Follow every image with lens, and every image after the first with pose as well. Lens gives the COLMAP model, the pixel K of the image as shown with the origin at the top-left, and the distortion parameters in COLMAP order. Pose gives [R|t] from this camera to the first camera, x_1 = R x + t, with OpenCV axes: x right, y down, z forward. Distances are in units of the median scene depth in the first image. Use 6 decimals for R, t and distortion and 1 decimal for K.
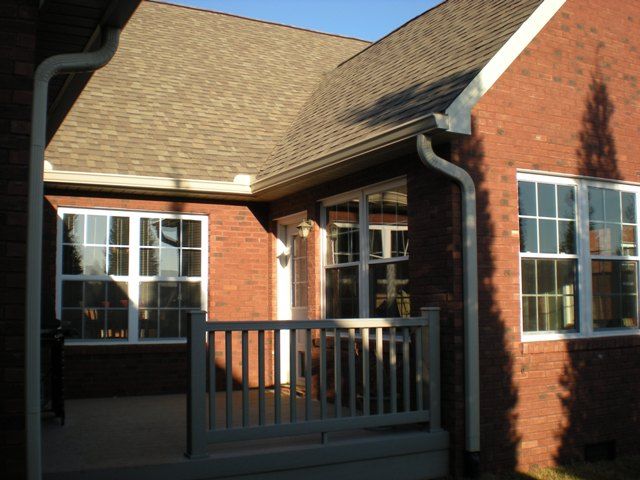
lens RADIAL K [[717.0, 0, 319.9], [0, 717.0, 239.8], [0, 0, 1]] dist [-0.121592, 0.000000]
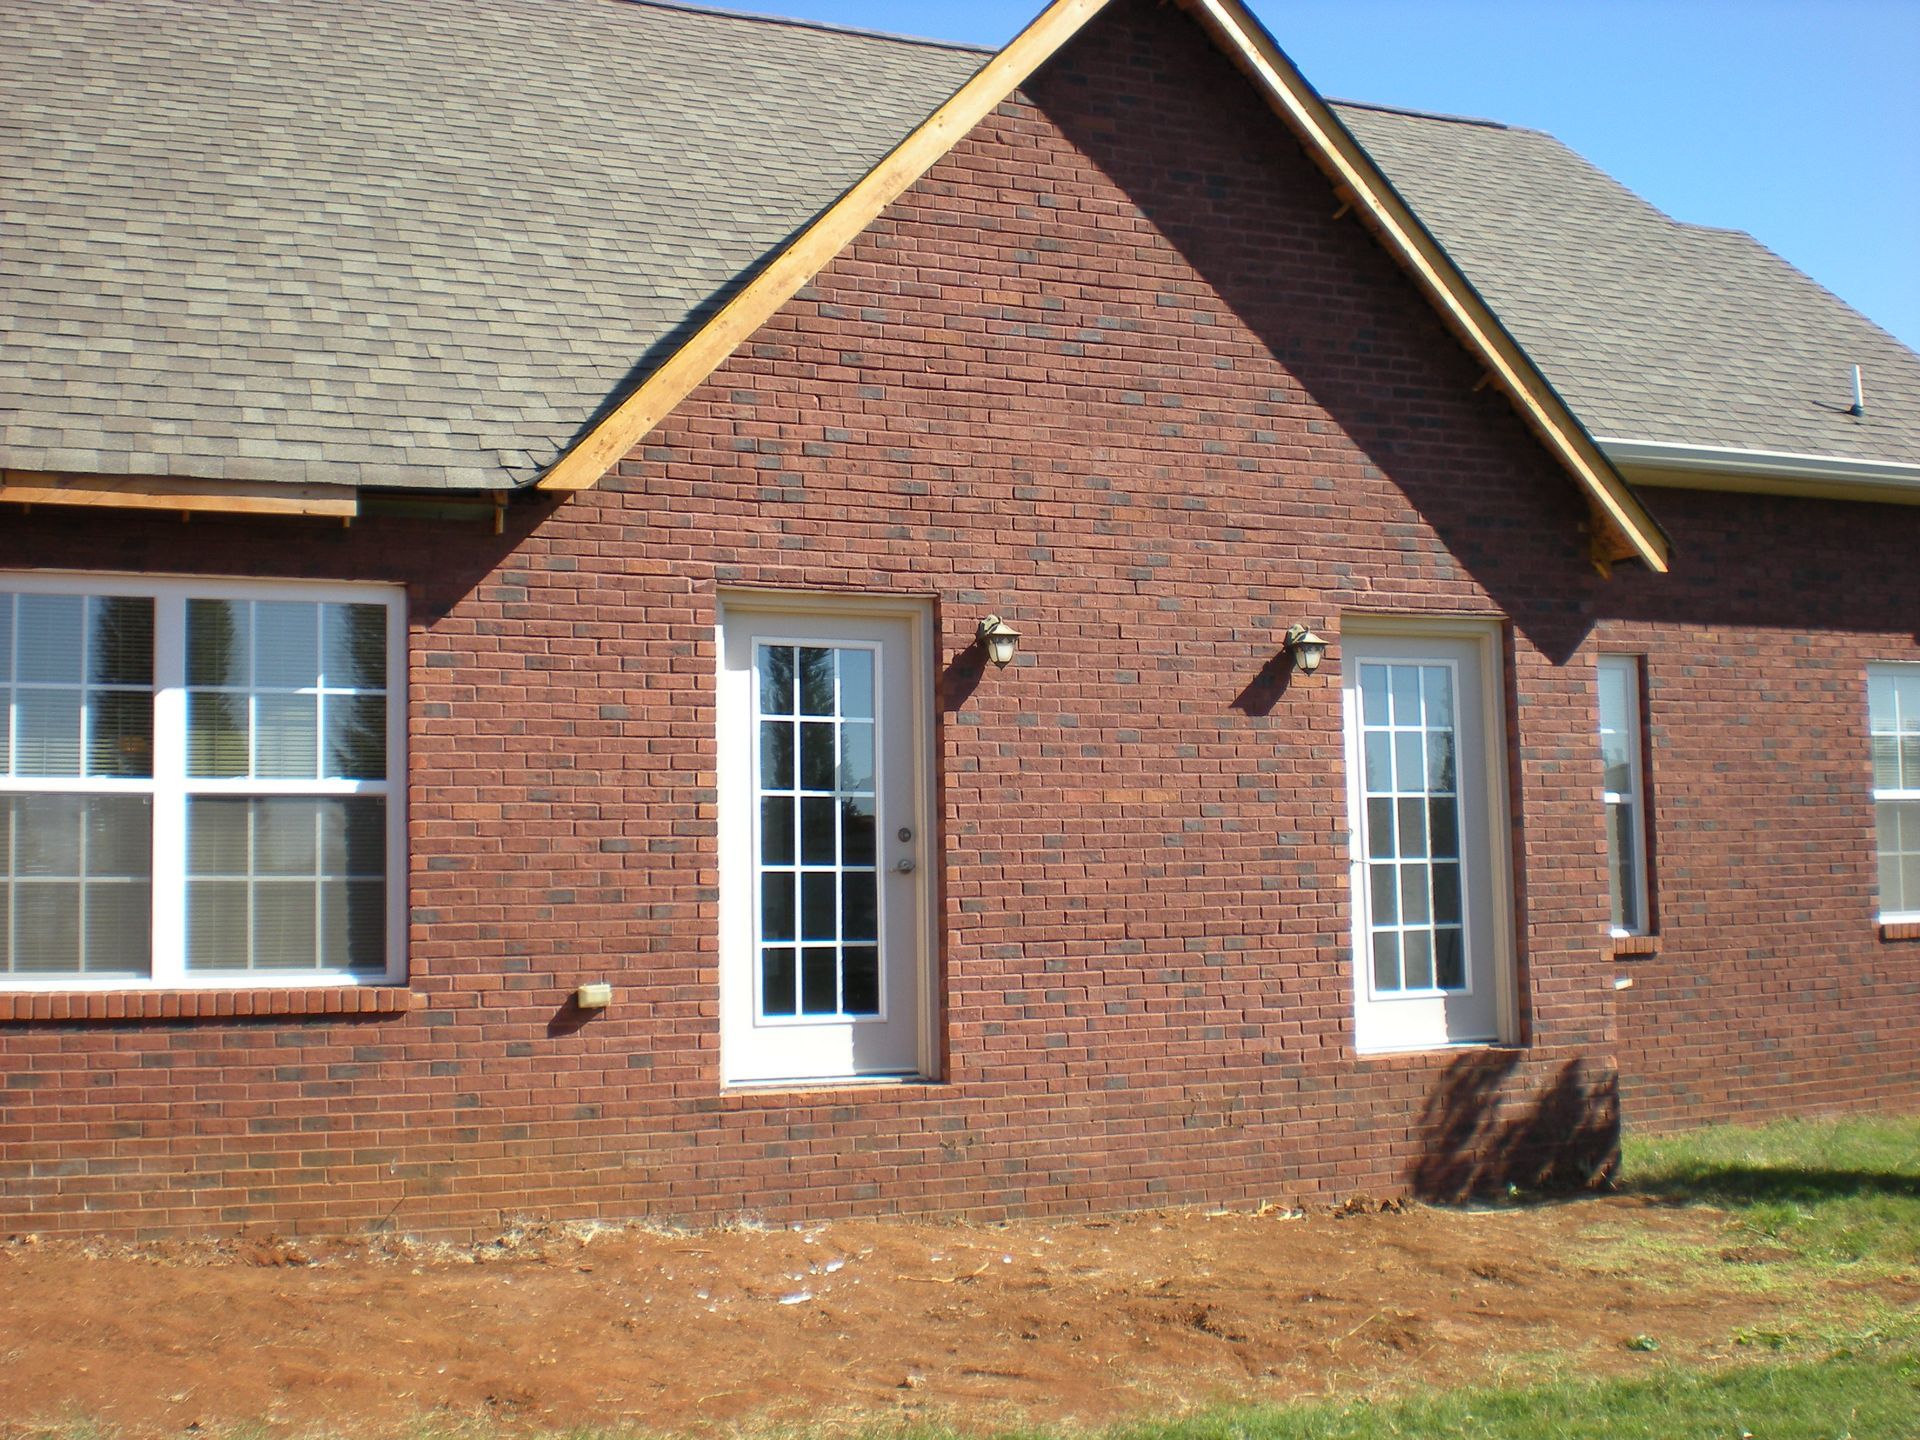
lens RADIAL K [[2151.0, 0, 959.2], [0, 2151.0, 721.6], [0, 0, 1]] dist [-0.121592, 0.000000]
pose [[0.995423, -0.025063, -0.092227, 0.167971], [0.025161, 0.999683, -0.000098, 0.030386], [0.092200, -0.002223, 0.995738, 0.063504]]
